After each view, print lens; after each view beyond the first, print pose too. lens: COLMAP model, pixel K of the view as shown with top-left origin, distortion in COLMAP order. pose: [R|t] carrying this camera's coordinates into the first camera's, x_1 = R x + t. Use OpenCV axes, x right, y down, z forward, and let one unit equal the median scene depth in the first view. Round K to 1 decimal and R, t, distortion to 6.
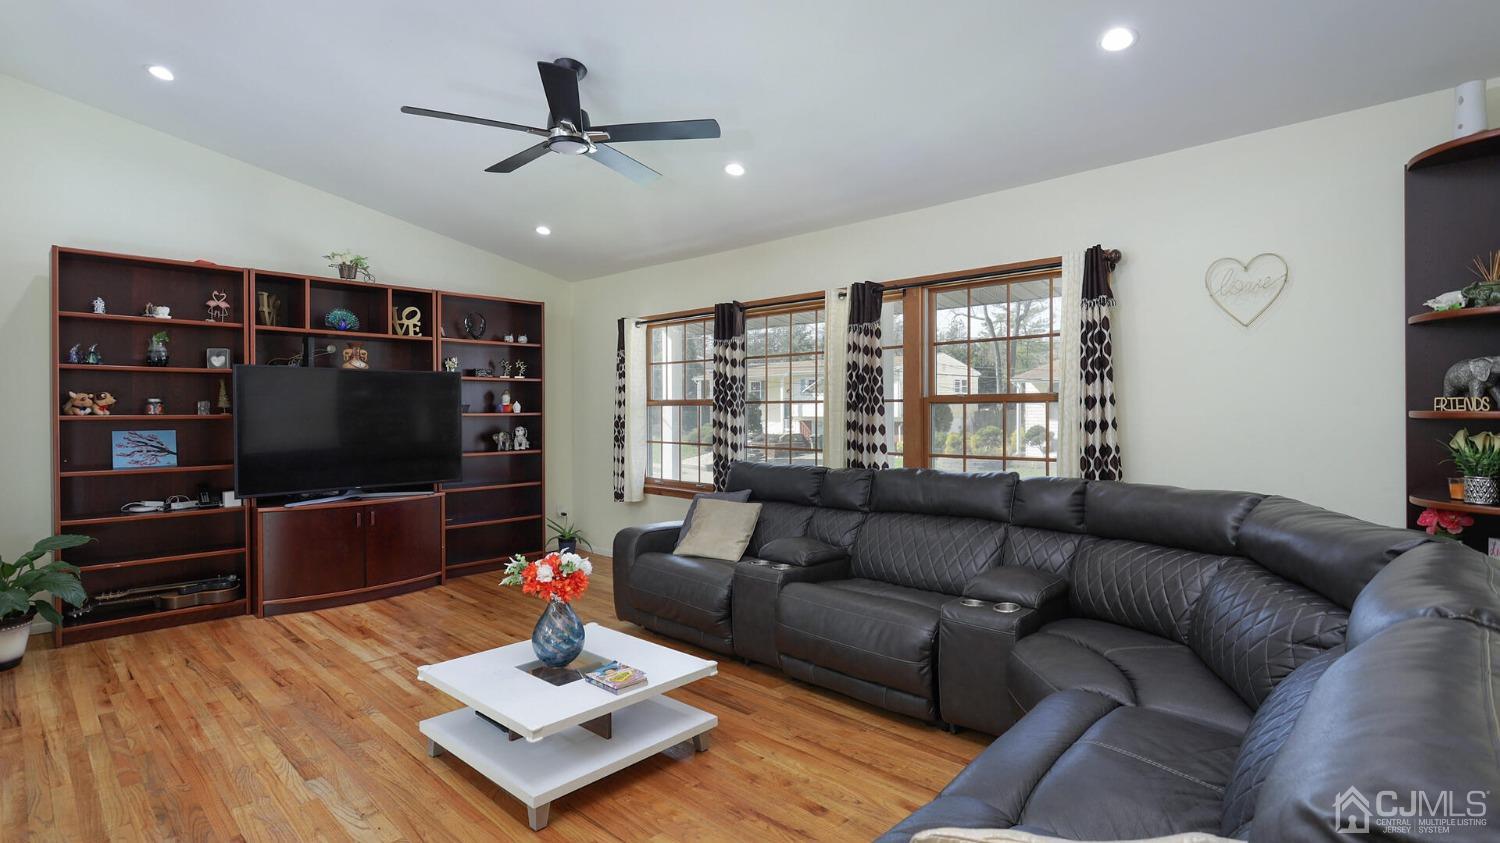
lens RADIAL K [[720.7, 0, 739.6], [0, 720.7, 414.3], [0, 0, 1]] dist [0.002521, 0.000219]
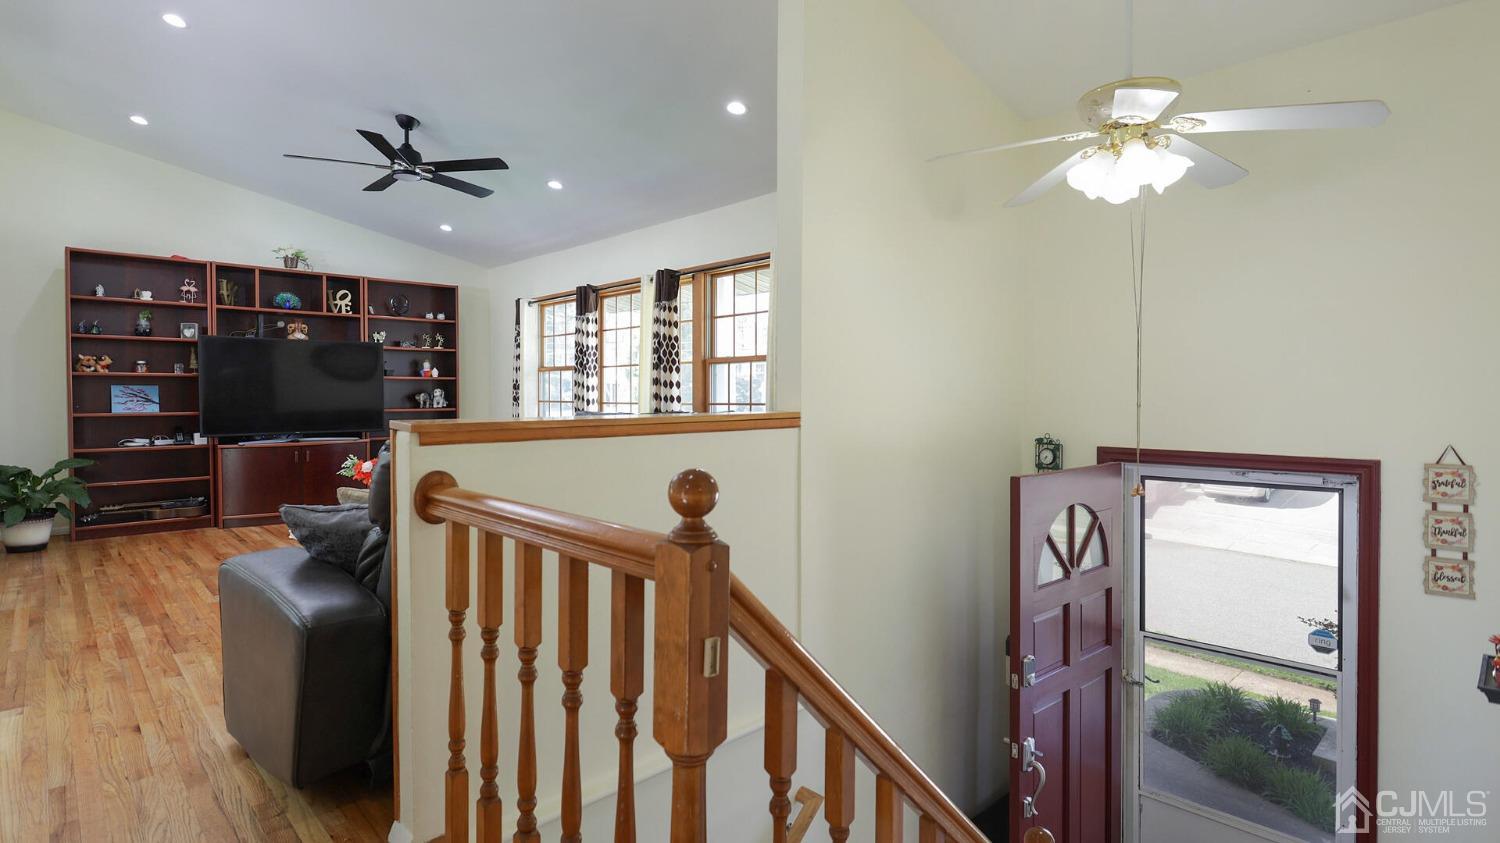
lens RADIAL K [[774.0, 0, 743.5], [0, 774.0, 414.5], [0, 0, 1]] dist [0.003972, 0.000788]
pose [[0.998032, 0.005058, -0.062508, 0.382045], [-0.004073, 0.999866, 0.015873, 0.049828], [0.062580, -0.015587, 0.997918, -0.353885]]
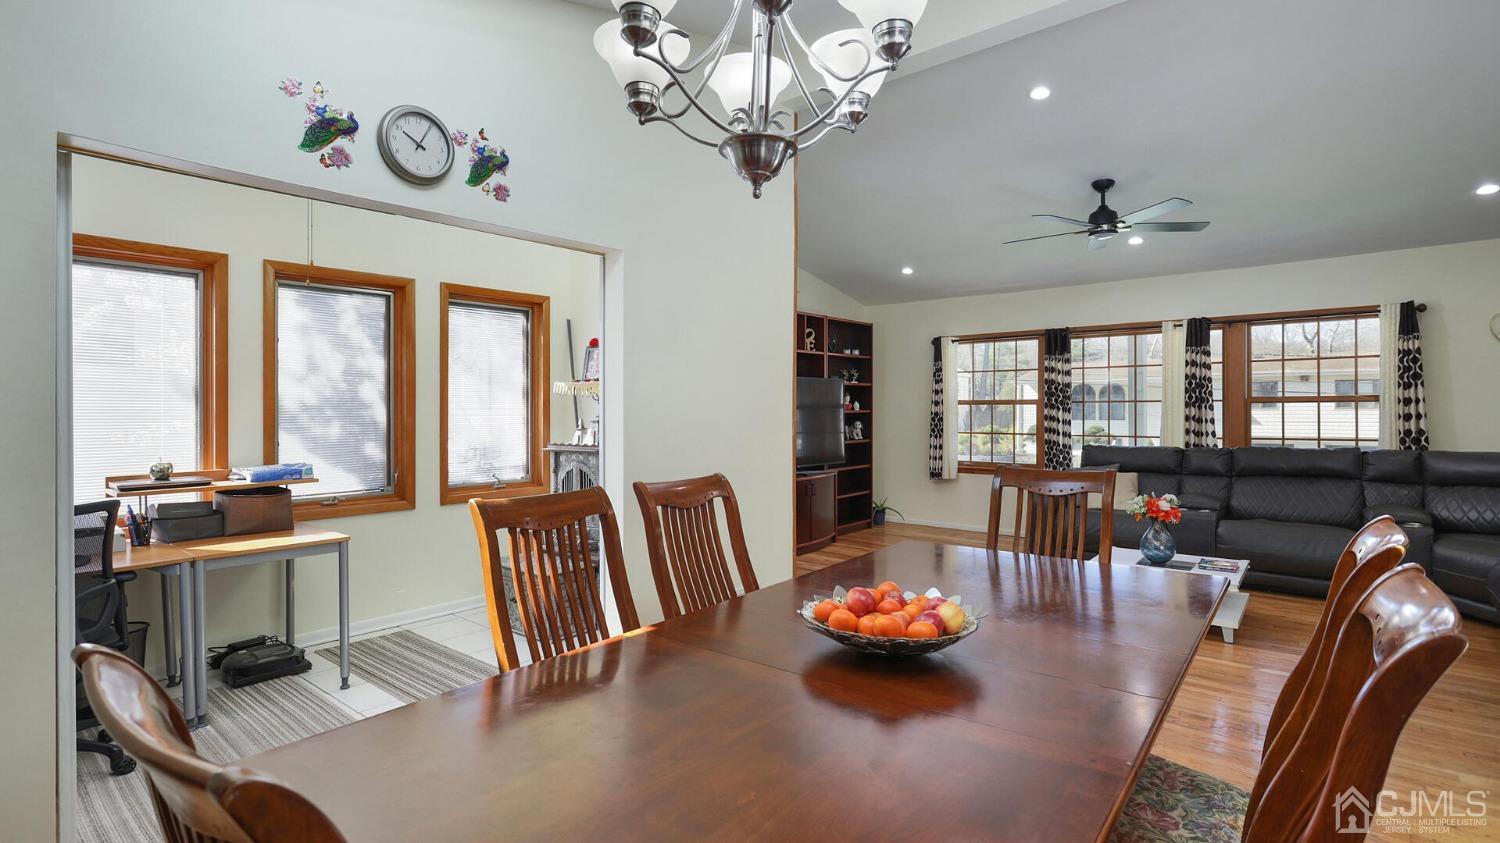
lens RADIAL K [[720.7, 0, 739.6], [0, 720.7, 414.3], [0, 0, 1]] dist [0.002521, 0.000219]
pose [[0.997268, -0.001436, 0.073859, -0.798110], [0.001470, 0.999999, -0.000407, 0.006950], [-0.073858, 0.000515, 0.997269, -0.334806]]
